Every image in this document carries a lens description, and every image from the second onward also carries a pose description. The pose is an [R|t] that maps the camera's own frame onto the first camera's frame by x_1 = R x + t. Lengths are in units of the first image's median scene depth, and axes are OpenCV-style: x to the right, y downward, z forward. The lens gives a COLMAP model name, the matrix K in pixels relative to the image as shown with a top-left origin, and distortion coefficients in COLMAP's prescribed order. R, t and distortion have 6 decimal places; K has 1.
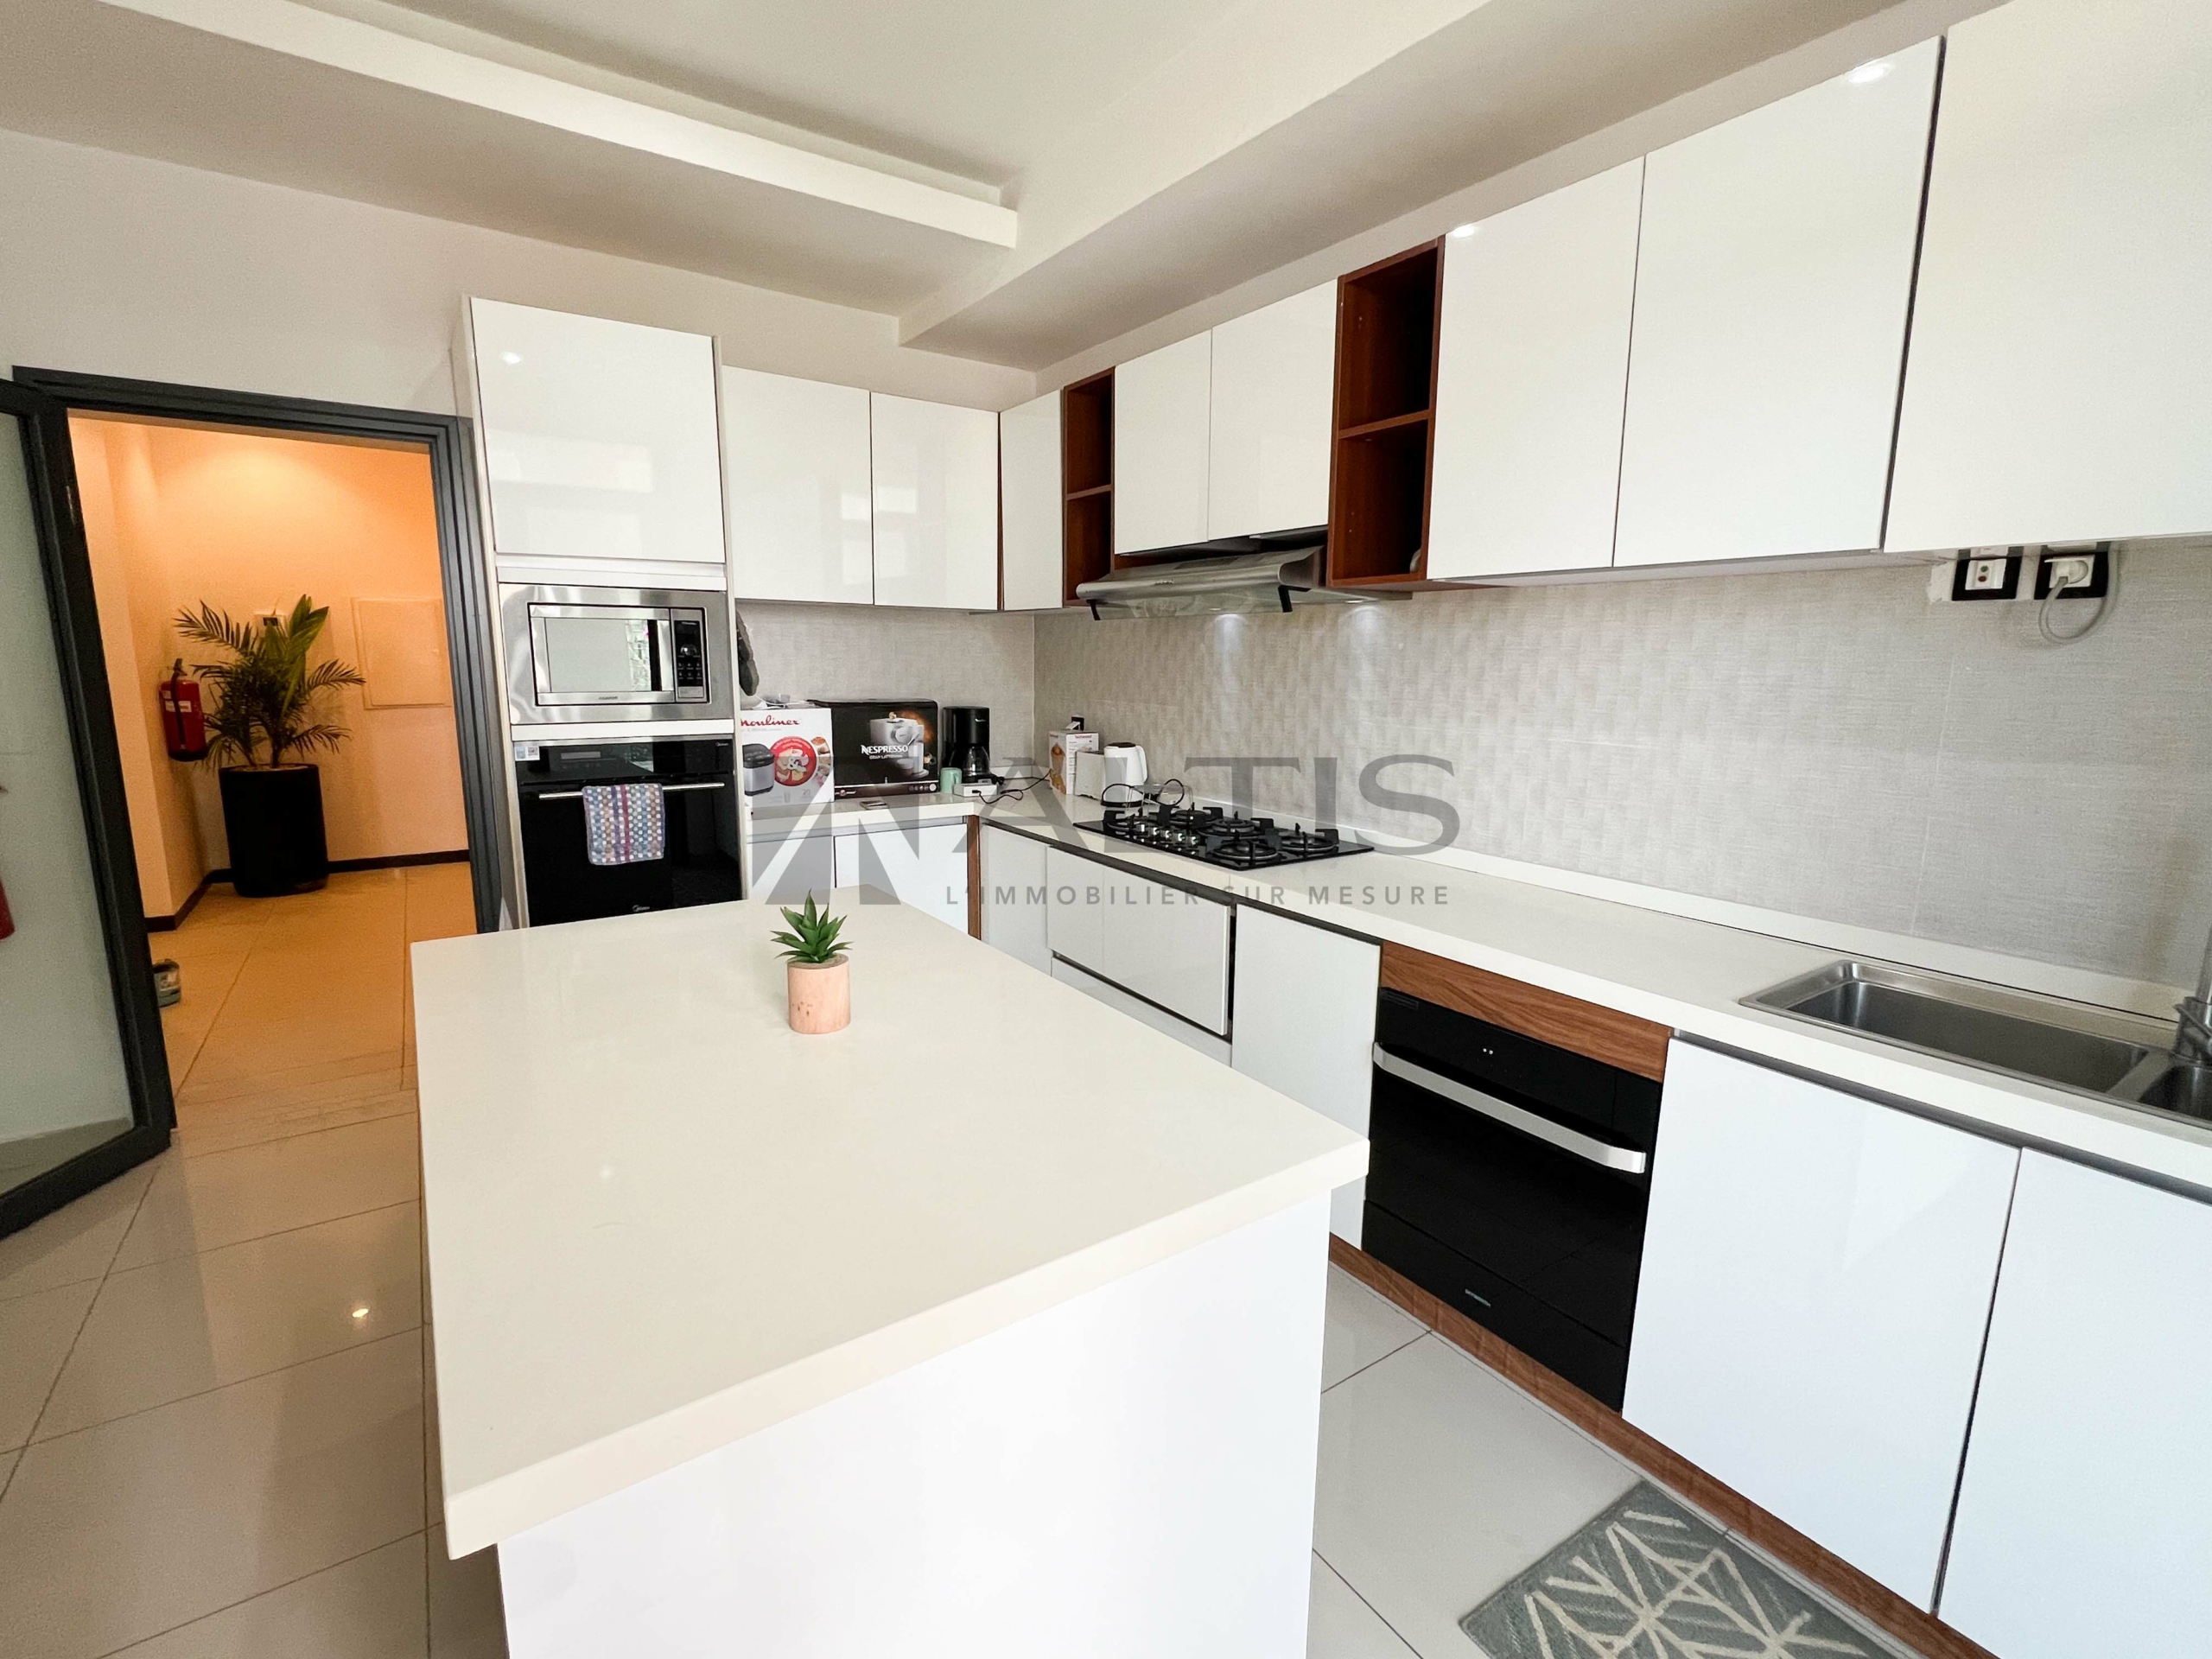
lens RADIAL K [[998.6, 0, 1108.2], [0, 998.6, 827.9], [0, 0, 1]] dist [-0.004576, -0.000705]
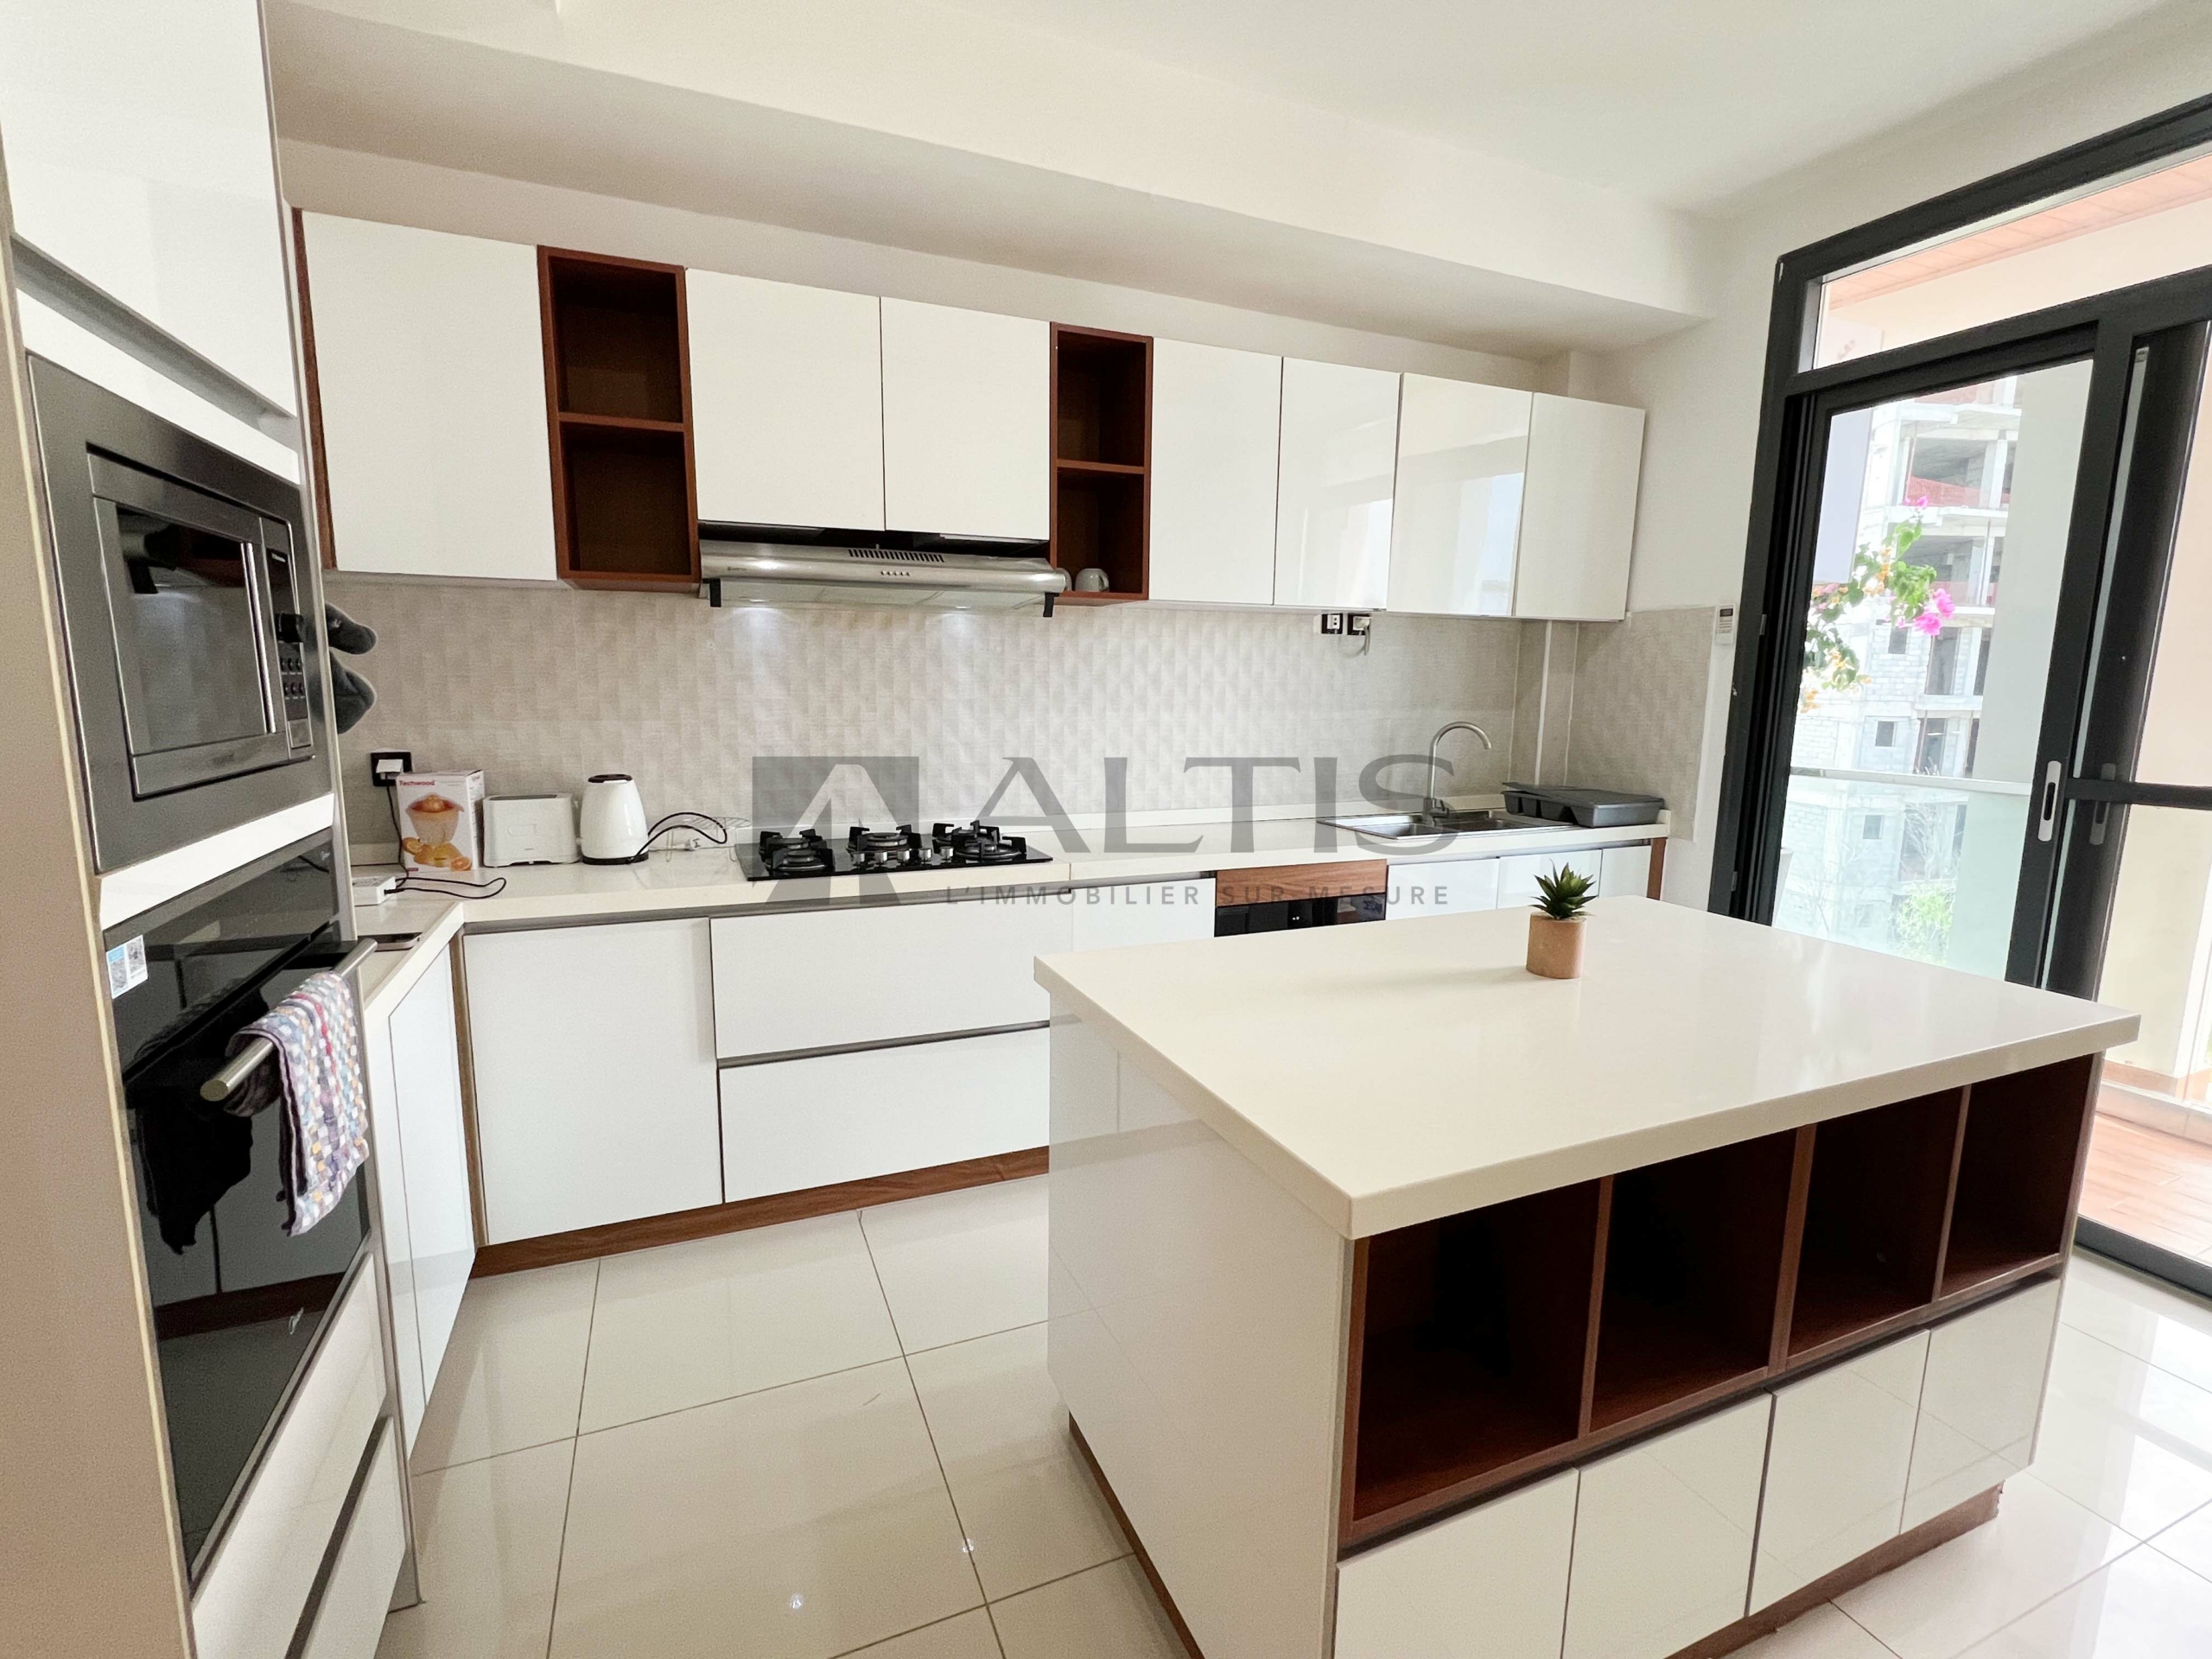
lens RADIAL K [[998.6, 0, 1102.7], [0, 998.6, 825.6], [0, 0, 1]] dist [-0.004576, -0.000705]
pose [[0.201095, -0.158426, 0.966676, -0.786295], [0.156909, 0.979302, 0.127854, -0.110217], [-0.966923, 0.125969, 0.221791, 0.643760]]
